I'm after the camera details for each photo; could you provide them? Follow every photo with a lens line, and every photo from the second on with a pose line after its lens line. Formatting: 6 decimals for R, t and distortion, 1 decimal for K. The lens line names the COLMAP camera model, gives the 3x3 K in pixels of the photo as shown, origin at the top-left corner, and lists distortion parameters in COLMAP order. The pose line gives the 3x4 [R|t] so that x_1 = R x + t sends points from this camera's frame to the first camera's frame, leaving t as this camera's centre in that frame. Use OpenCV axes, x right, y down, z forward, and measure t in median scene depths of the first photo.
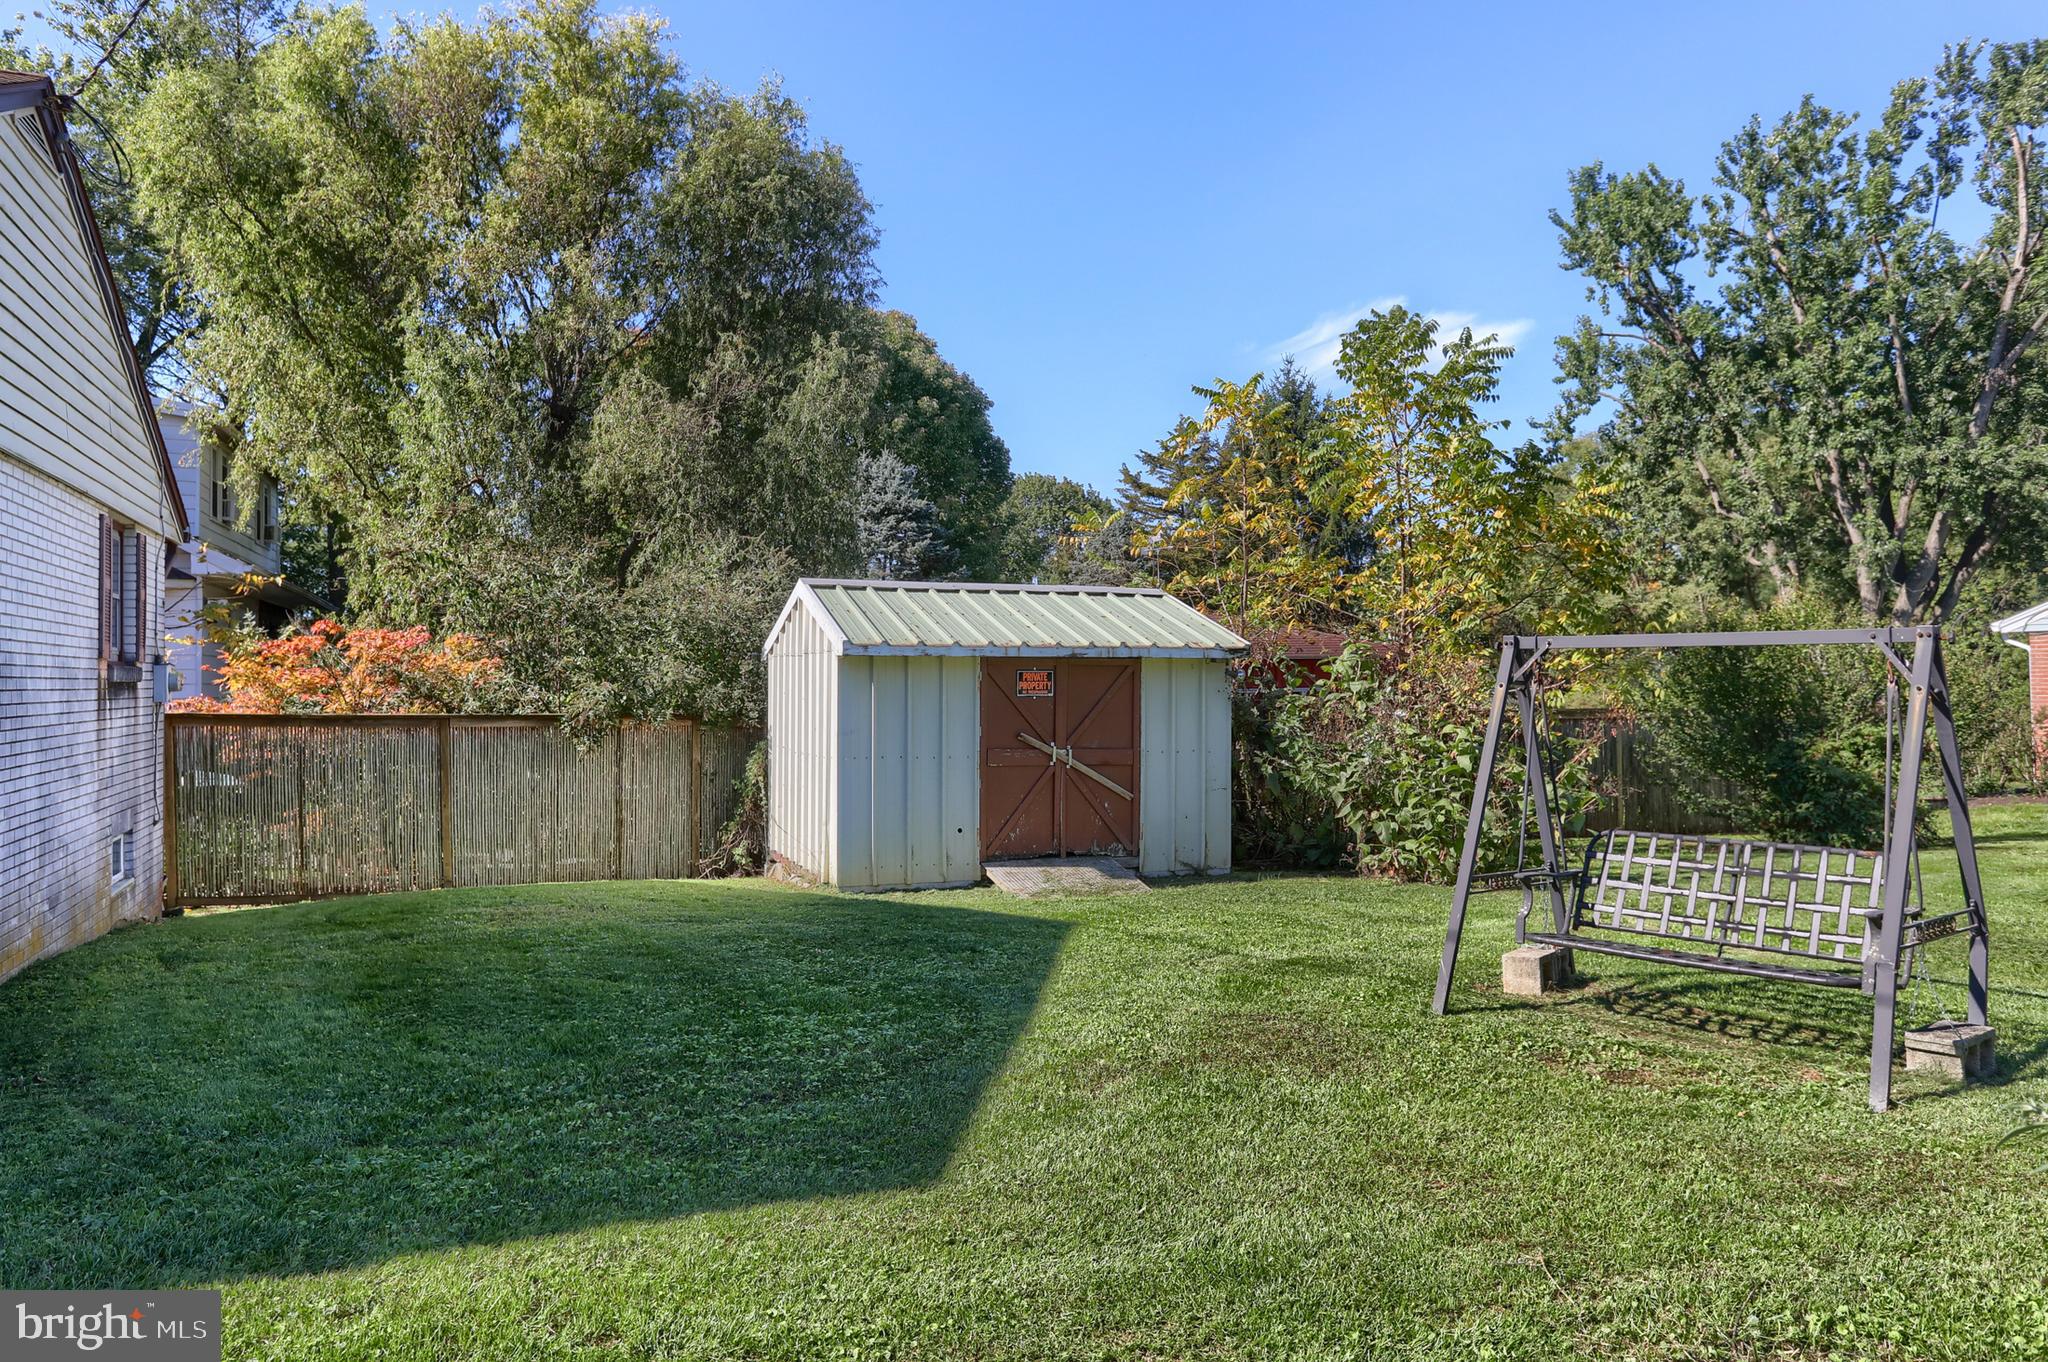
lens RADIAL K [[1446.6, 0, 1023.0], [0, 1446.6, 669.5], [0, 0, 1]] dist [-0.009661, -0.006337]
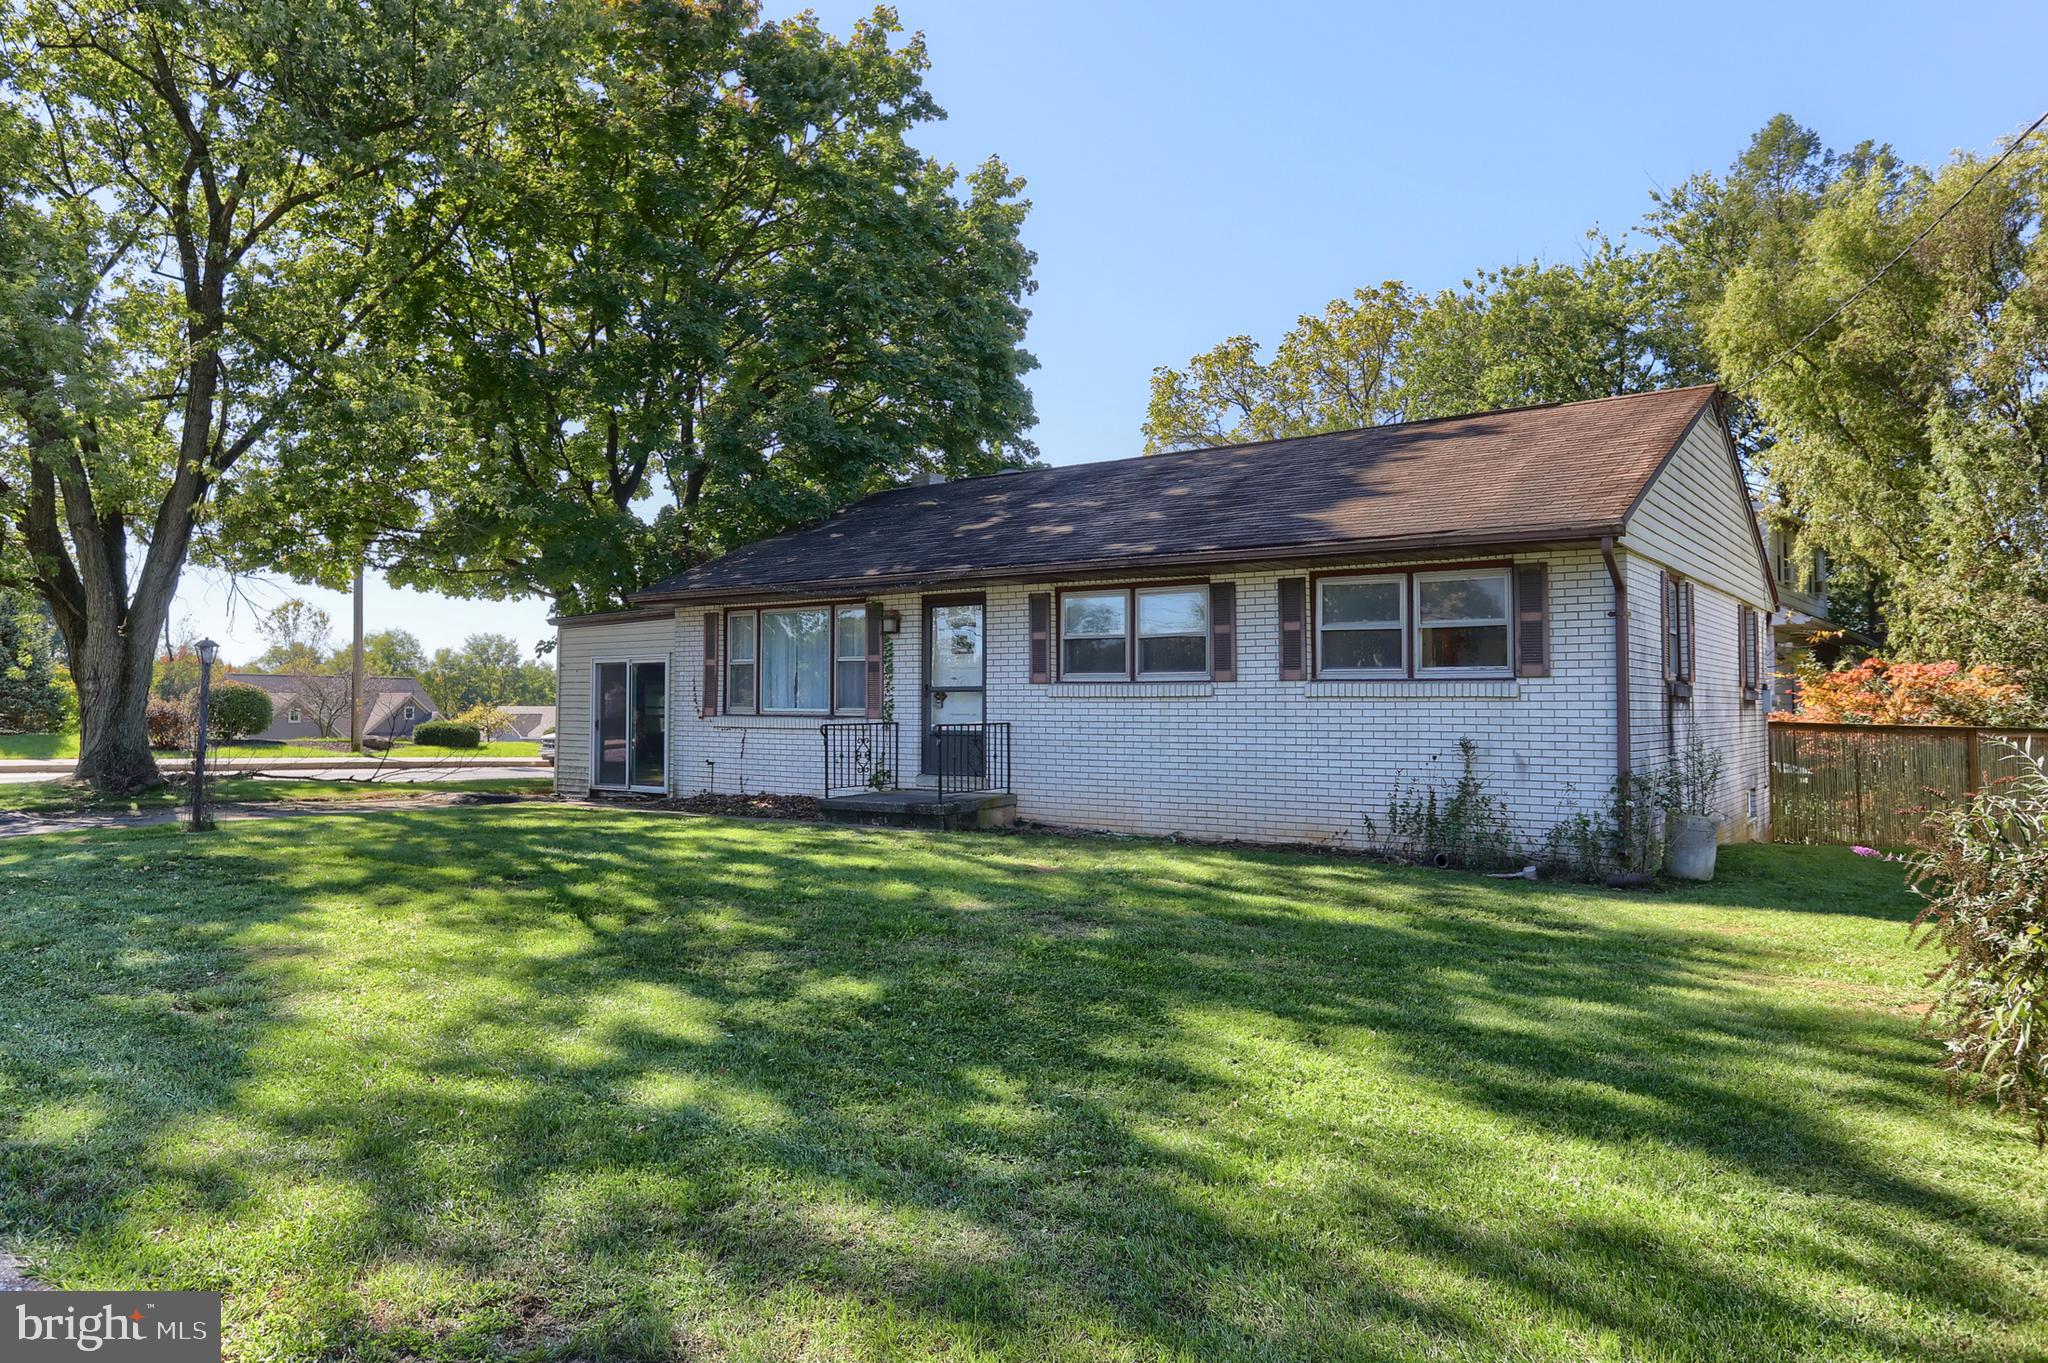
lens RADIAL K [[1284.6, 0, 1018.9], [0, 1284.6, 641.2], [0, 0, 1]] dist [-0.016696, 0.007933]
pose [[0.513048, -0.034334, -0.857673, 0.139725], [-0.001820, 0.999154, -0.041086, 0.001854], [0.858358, 0.022640, 0.512552, -0.312622]]
